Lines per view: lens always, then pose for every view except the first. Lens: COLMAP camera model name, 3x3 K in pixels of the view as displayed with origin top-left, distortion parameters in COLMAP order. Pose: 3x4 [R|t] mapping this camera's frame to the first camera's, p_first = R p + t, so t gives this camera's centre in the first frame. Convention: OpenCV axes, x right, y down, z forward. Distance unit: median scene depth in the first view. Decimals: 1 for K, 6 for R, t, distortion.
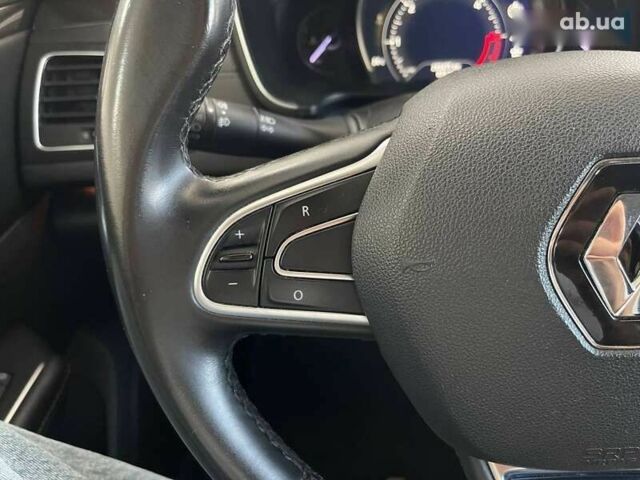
lens RADIAL K [[1017.5, 0, 320.0], [0, 1017.5, 240.0], [0, 0, 1]] dist [0.072209, -0.021515]
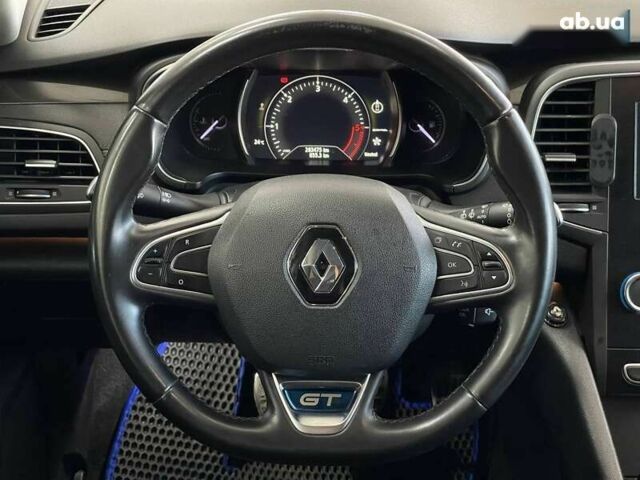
lens RADIAL K [[1017.5, 0, 320.0], [0, 1017.5, 240.0], [0, 0, 1]] dist [0.072209, -0.021515]
pose [[0.992792, 0.047798, 0.109910, 0.006388], [-0.040359, 0.996804, -0.068940, 0.022201], [-0.112854, 0.064008, 0.991548, -0.252018]]
